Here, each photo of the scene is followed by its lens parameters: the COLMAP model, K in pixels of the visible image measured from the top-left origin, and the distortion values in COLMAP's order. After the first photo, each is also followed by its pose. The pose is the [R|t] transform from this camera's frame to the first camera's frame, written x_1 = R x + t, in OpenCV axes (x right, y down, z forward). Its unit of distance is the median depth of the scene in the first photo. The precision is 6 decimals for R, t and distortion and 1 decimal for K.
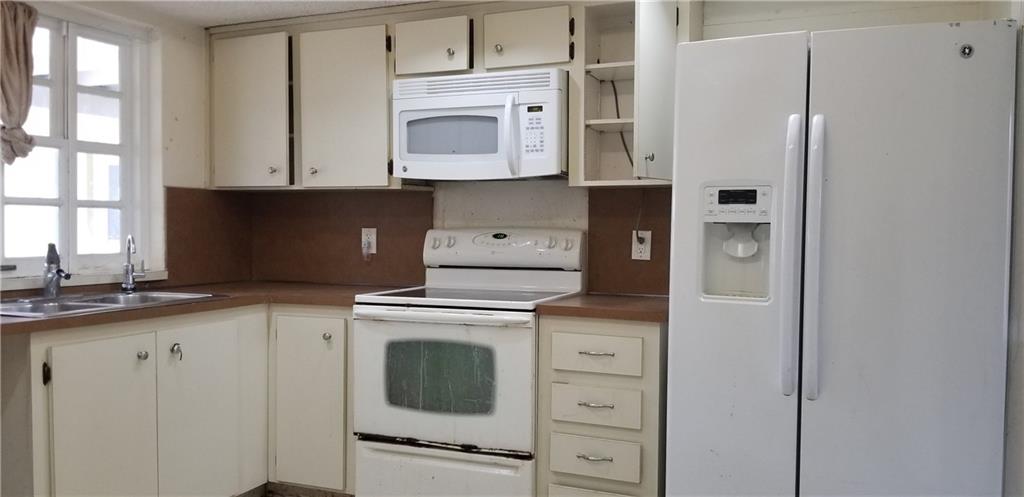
lens RADIAL K [[795.7, 0, 515.2], [0, 795.7, 252.0], [0, 0, 1]] dist [-0.008000, -0.022461]
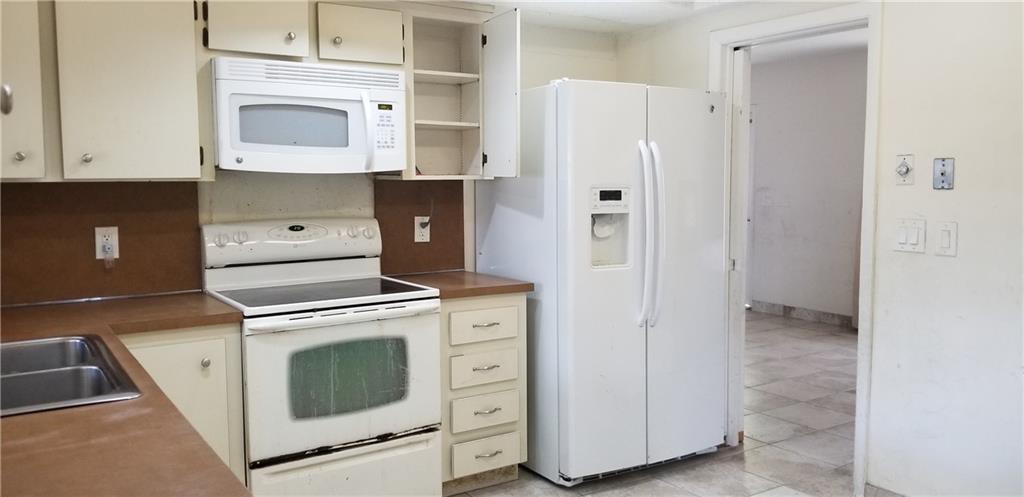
lens RADIAL K [[795.7, 0, 517.6], [0, 795.7, 247.9], [0, 0, 1]] dist [-0.008000, -0.022461]
pose [[0.545940, -0.083672, 0.833636, -0.767475], [0.033311, 0.996382, 0.078192, -0.070889], [-0.837162, -0.014918, 0.546752, 0.277548]]
